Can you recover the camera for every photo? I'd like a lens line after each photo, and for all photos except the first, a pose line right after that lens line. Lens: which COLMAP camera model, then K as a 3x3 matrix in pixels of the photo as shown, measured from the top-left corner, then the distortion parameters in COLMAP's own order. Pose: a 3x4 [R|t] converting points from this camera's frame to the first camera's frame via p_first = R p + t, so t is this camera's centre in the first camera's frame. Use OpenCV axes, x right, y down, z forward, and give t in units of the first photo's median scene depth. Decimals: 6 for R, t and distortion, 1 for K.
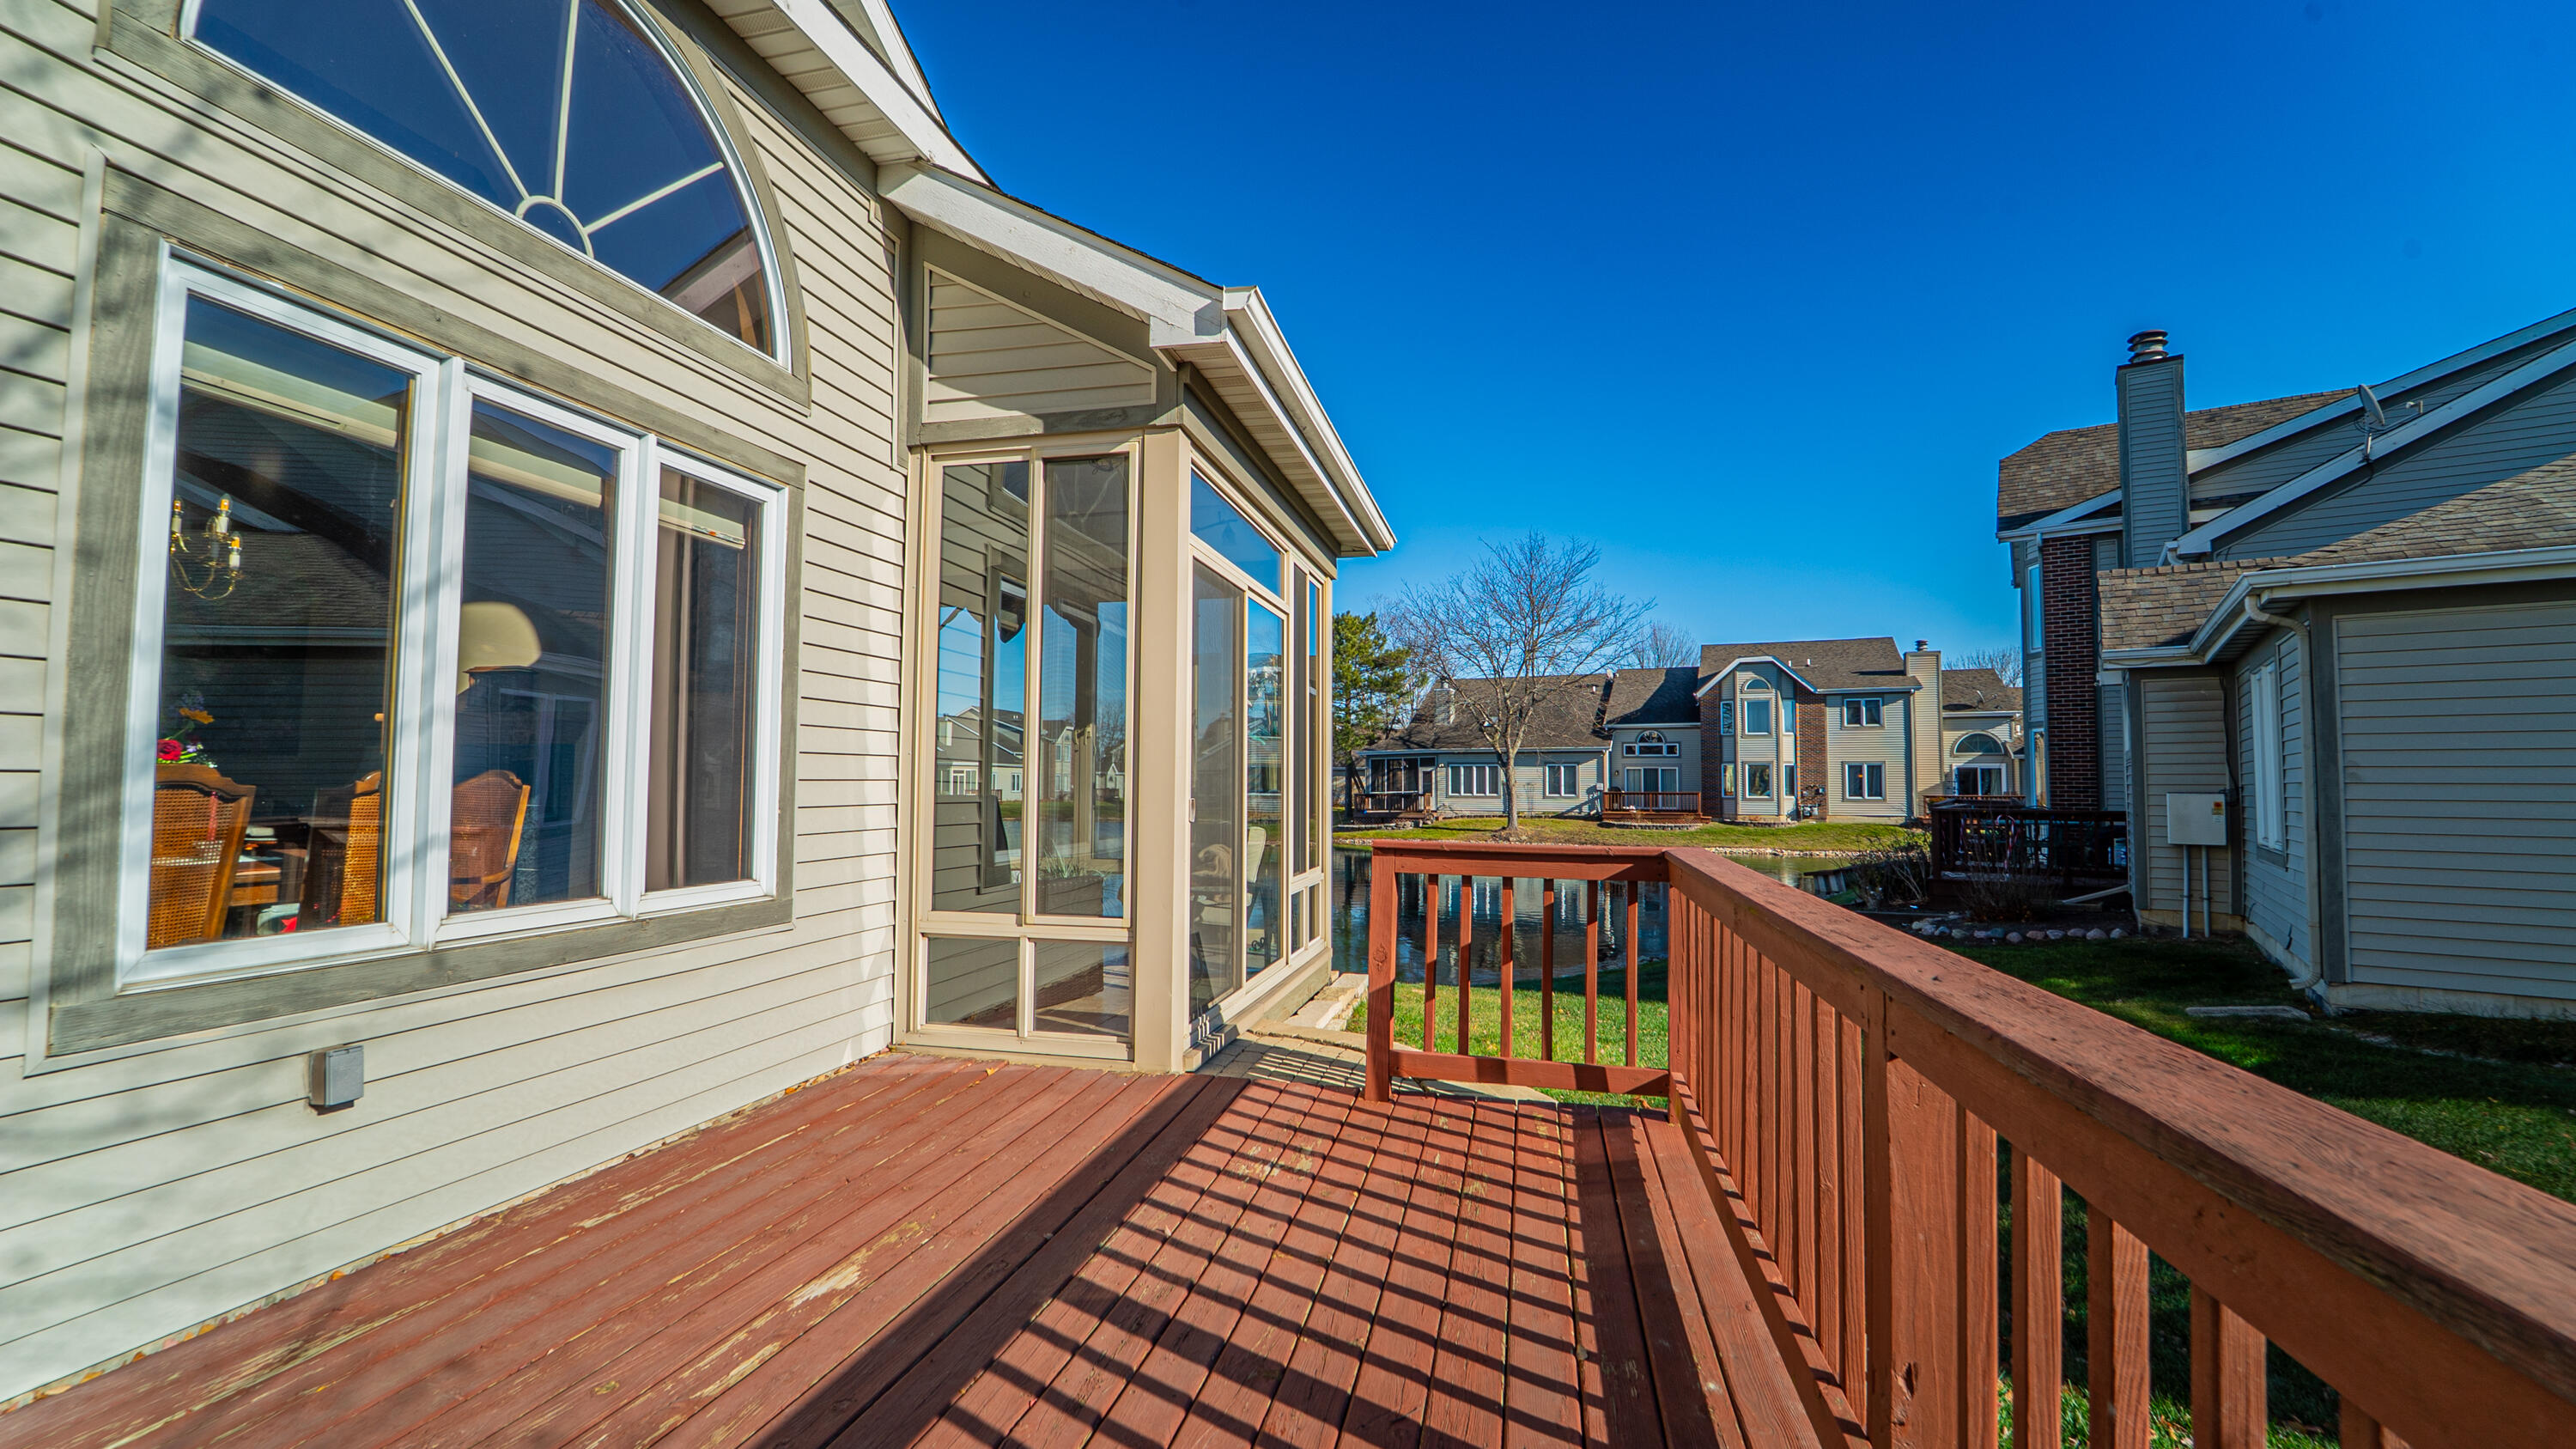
lens RADIAL K [[1027.1, 0, 1308.8], [0, 1027.1, 733.5], [0, 0, 1]] dist [-0.001149, -0.001078]
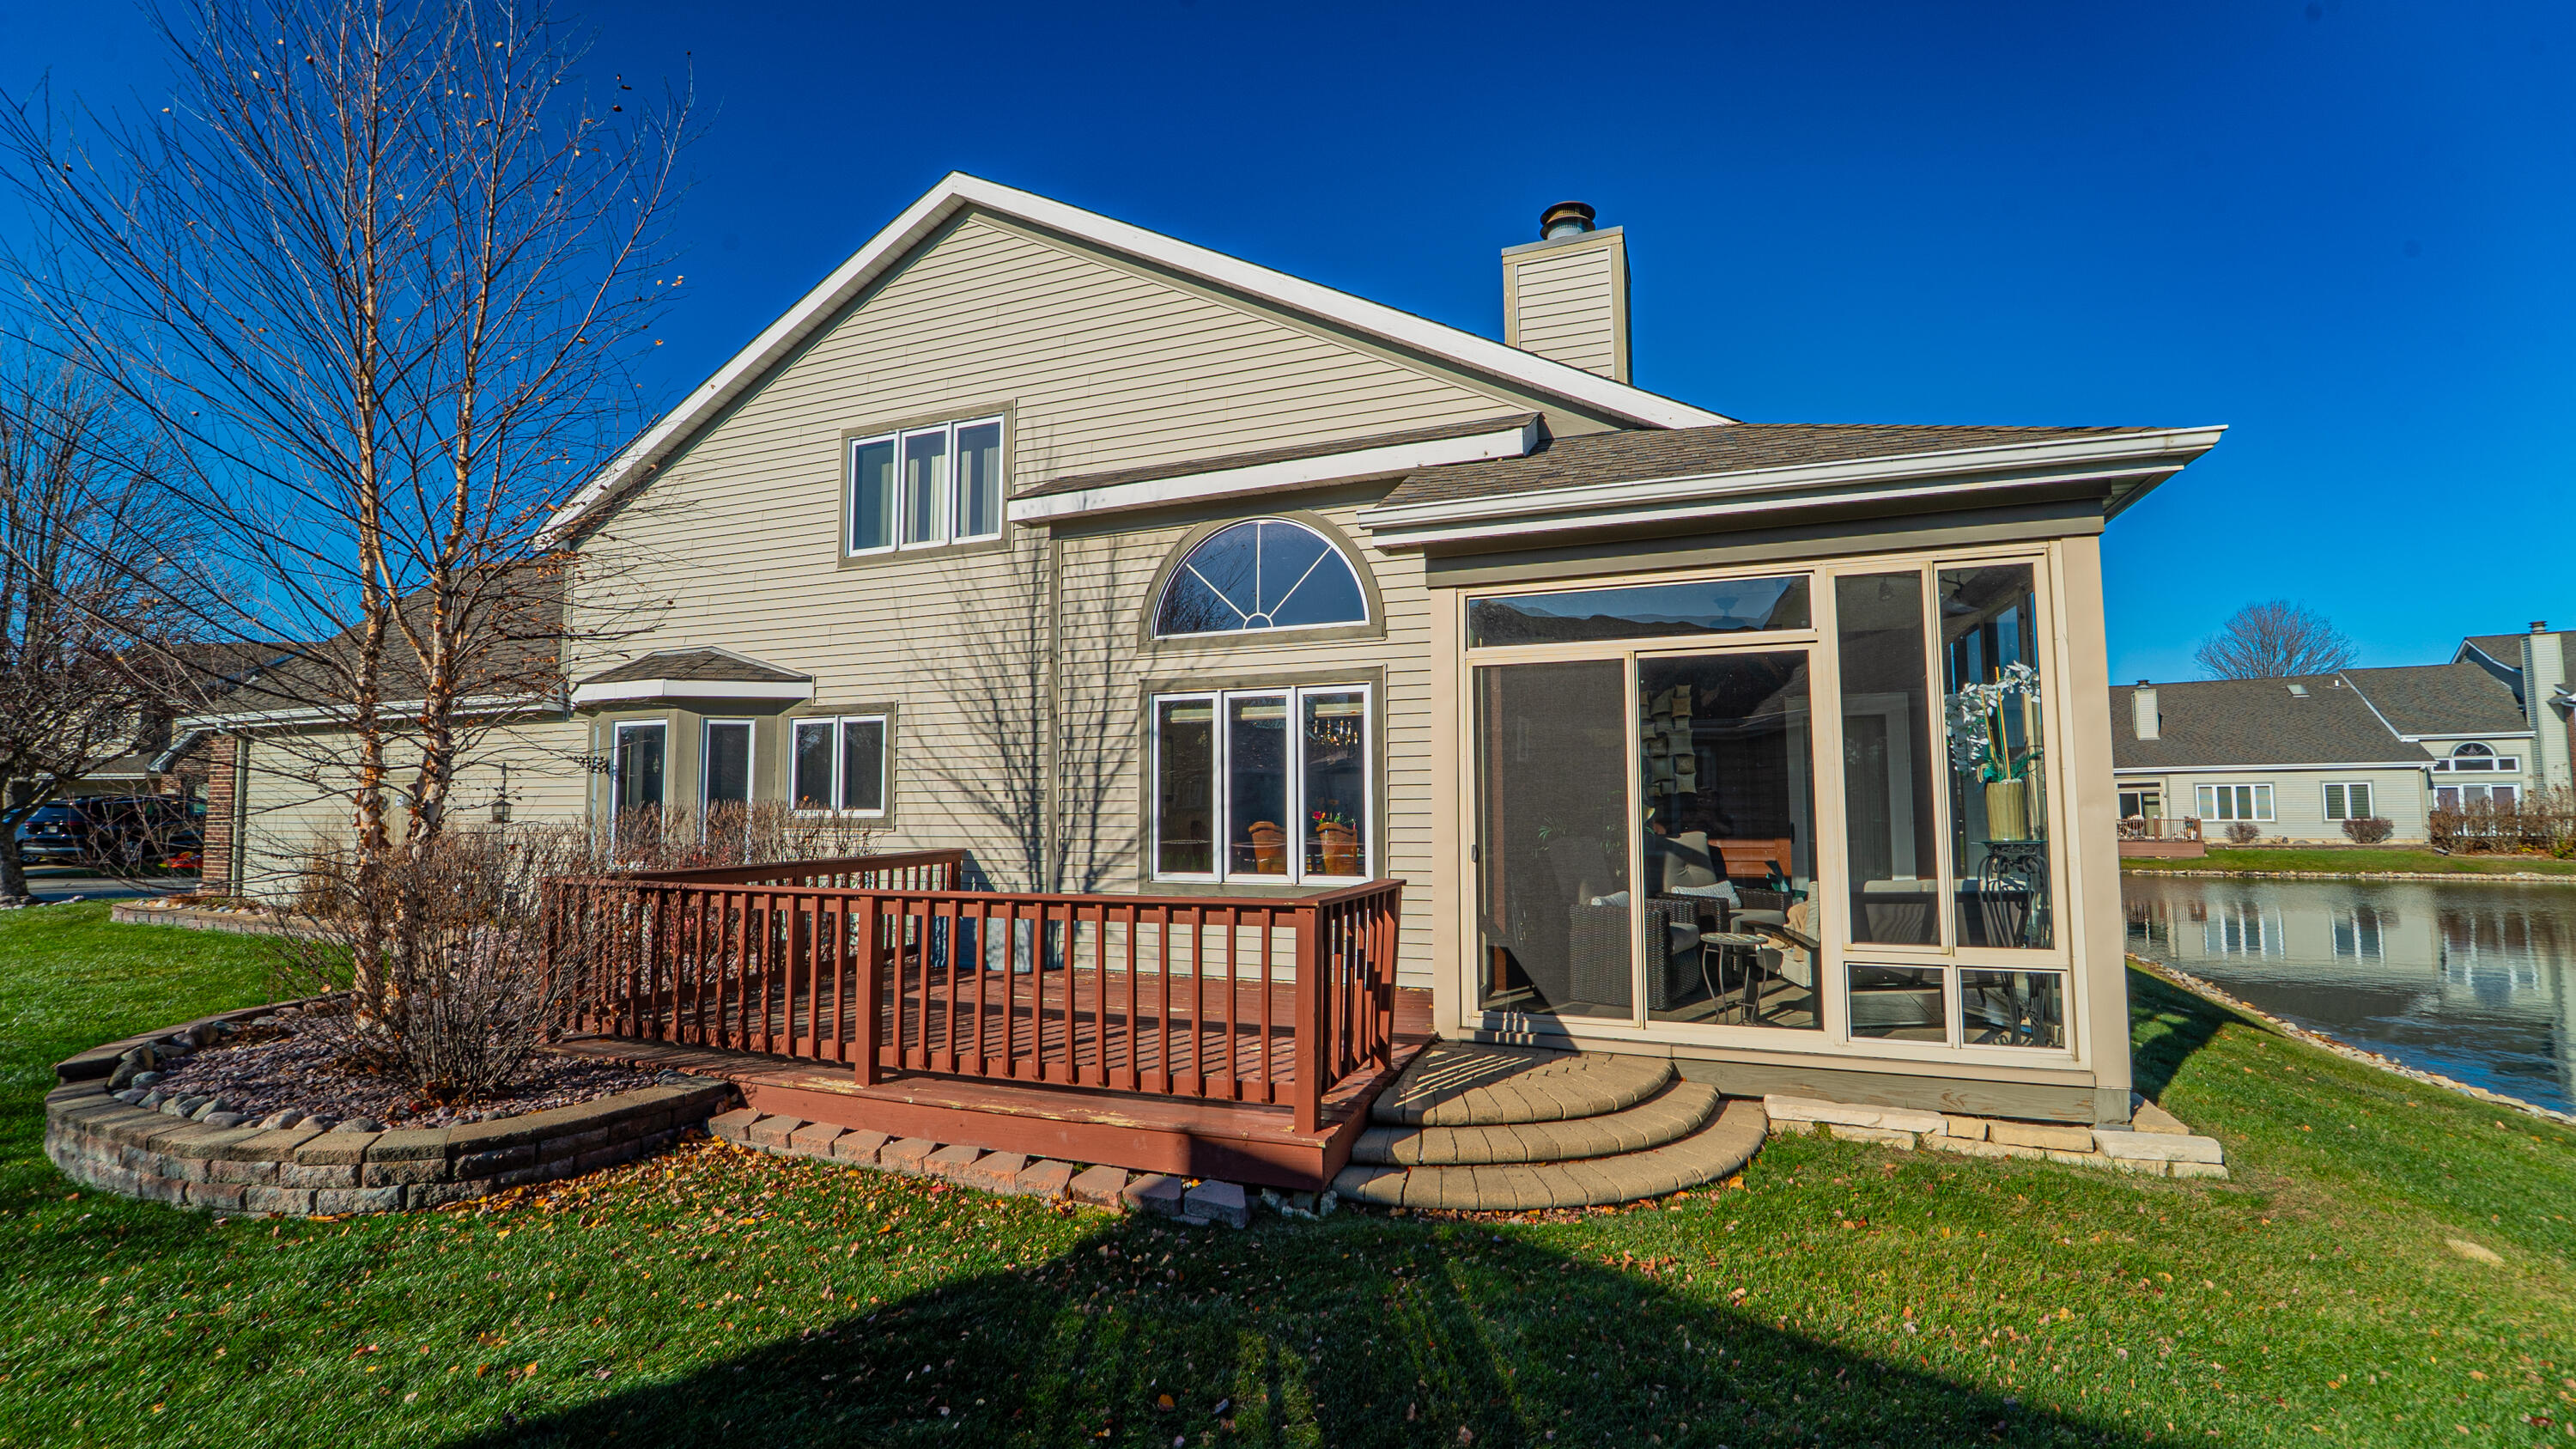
lens RADIAL K [[1027.1, 0, 1308.8], [0, 1027.1, 733.5], [0, 0, 1]] dist [-0.001149, -0.001078]
pose [[-0.116006, -0.079011, -0.990101, 2.184569], [0.052654, 0.994940, -0.085566, 0.039653], [0.991852, -0.062059, -0.111259, 1.627233]]
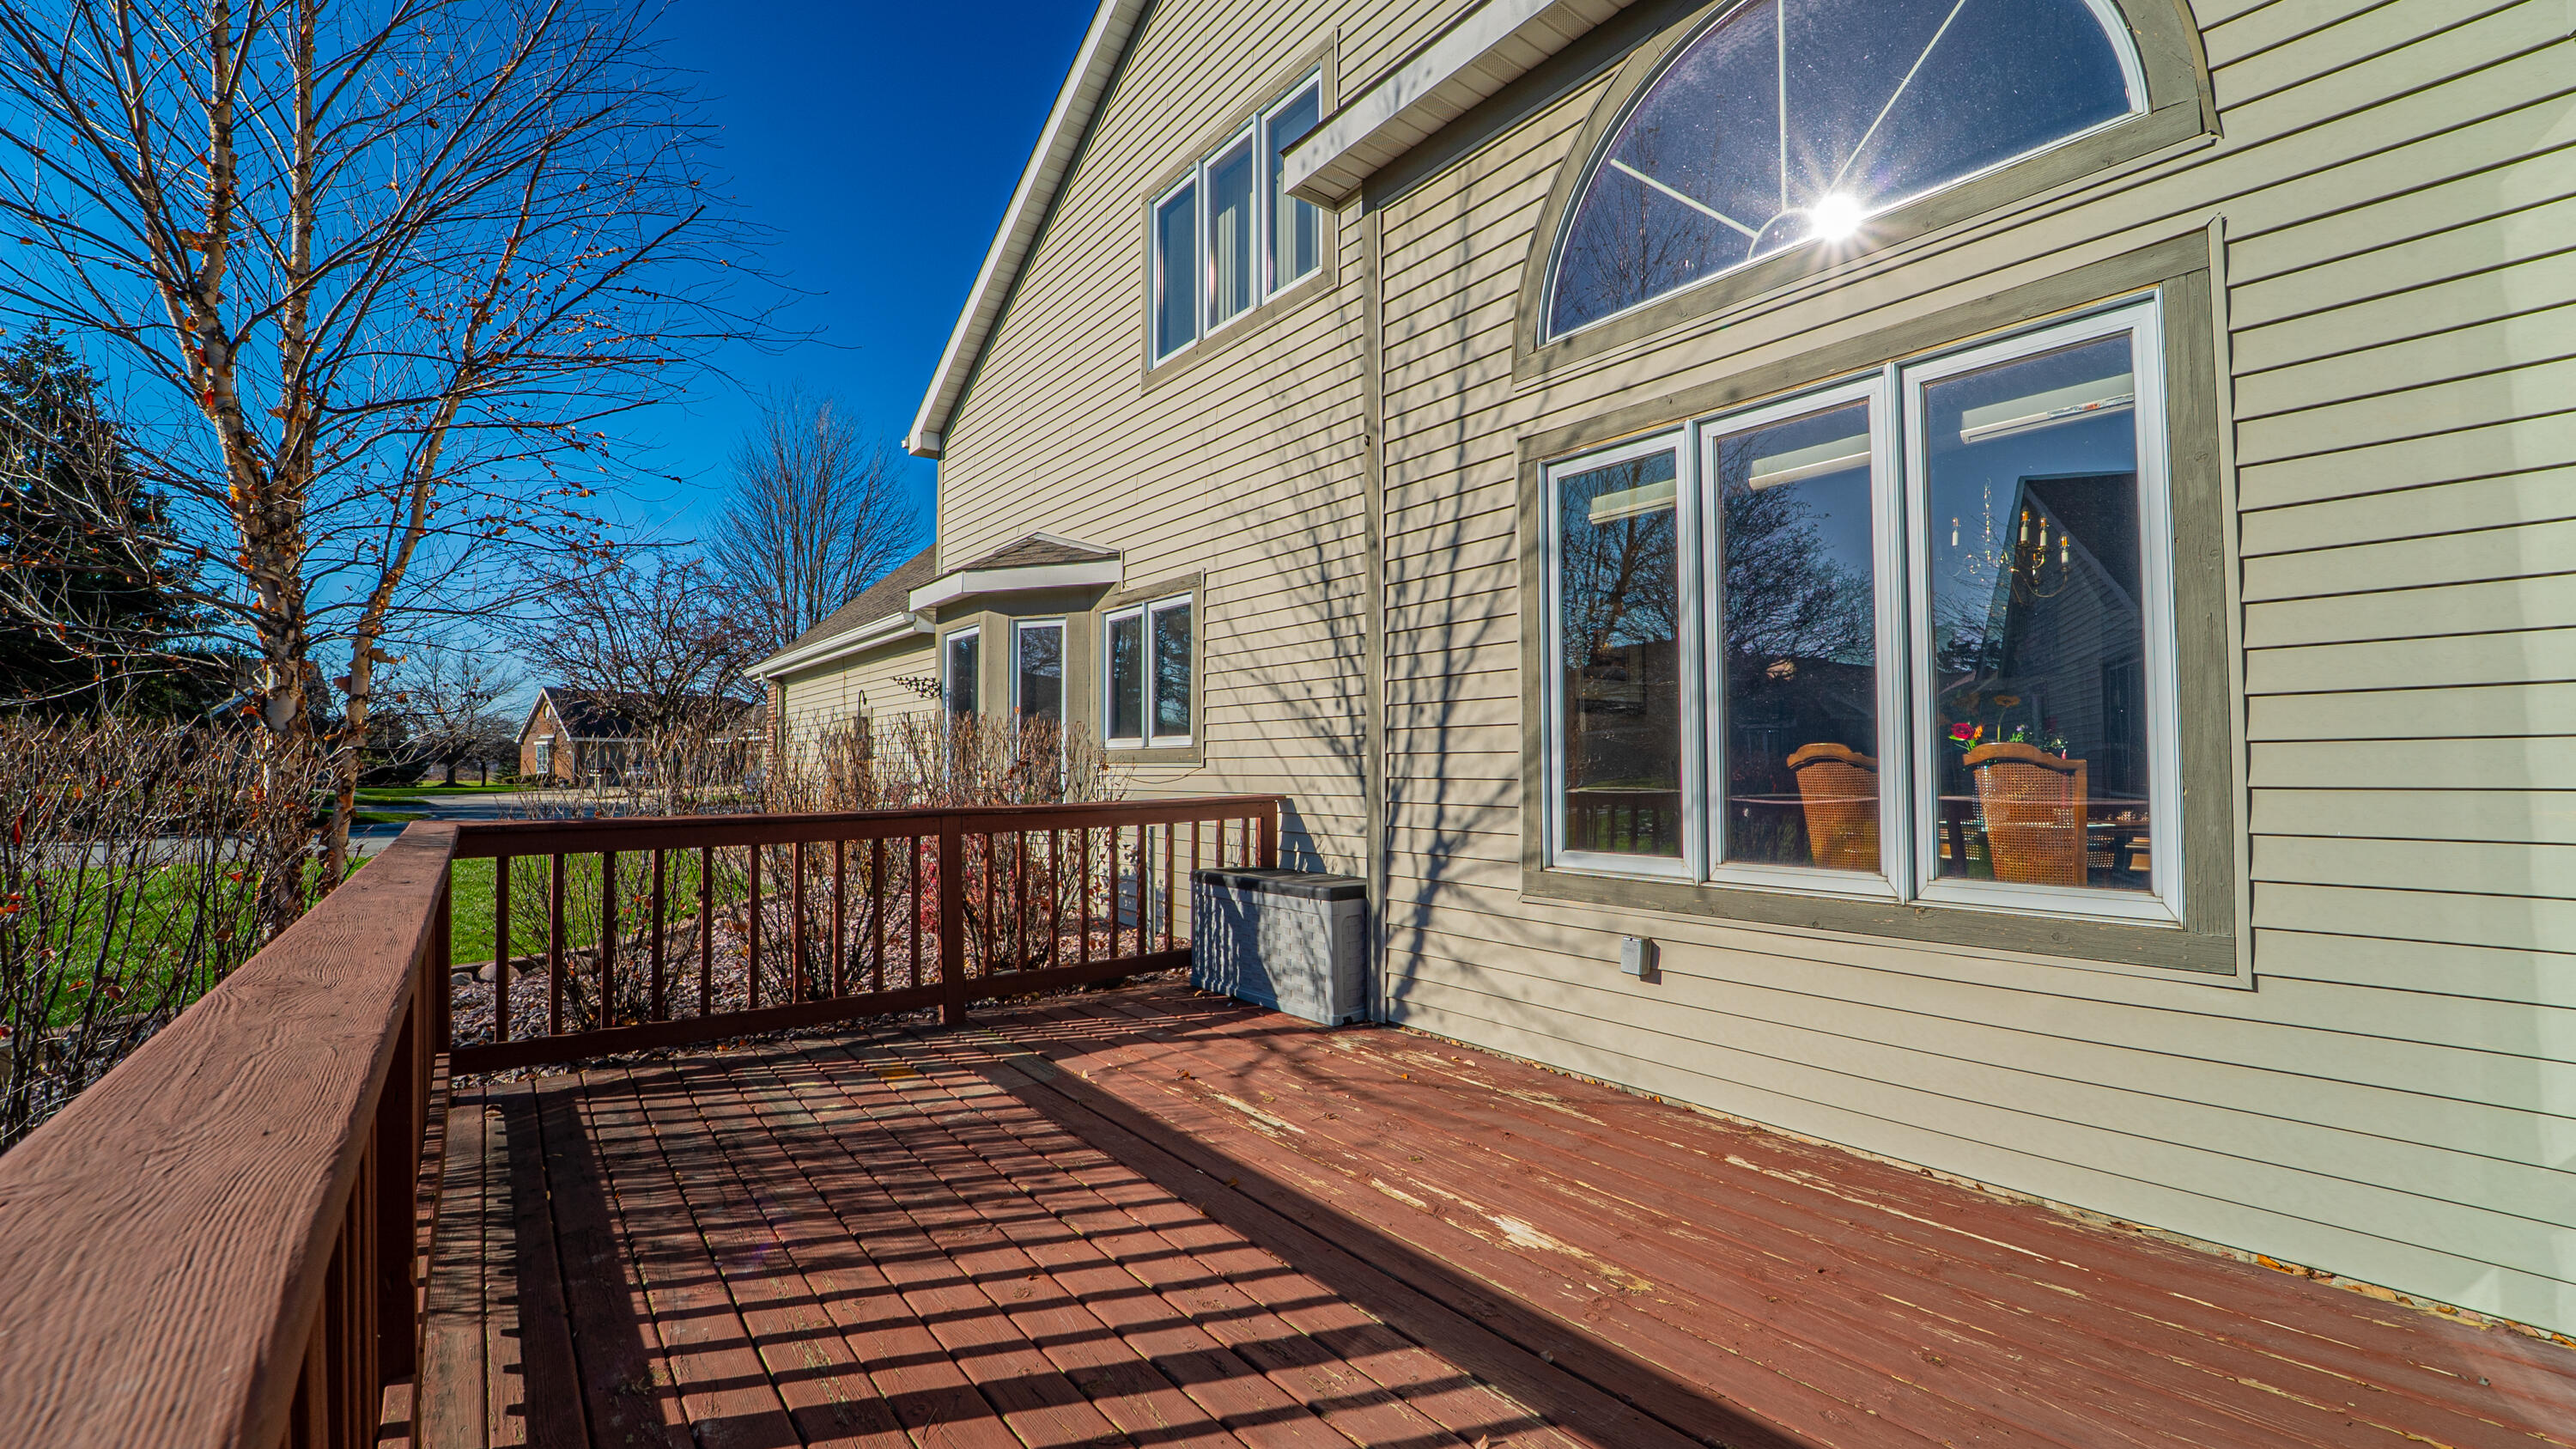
lens RADIAL K [[1041.2, 0, 1288.8], [0, 1041.2, 730.8], [0, 0, 1]] dist [-0.022084, 0.000006]
pose [[-0.629548, -0.034077, -0.776214, 0.473402], [0.035615, 0.996722, -0.072644, 0.094601], [0.776144, -0.073378, -0.626271, 1.419209]]
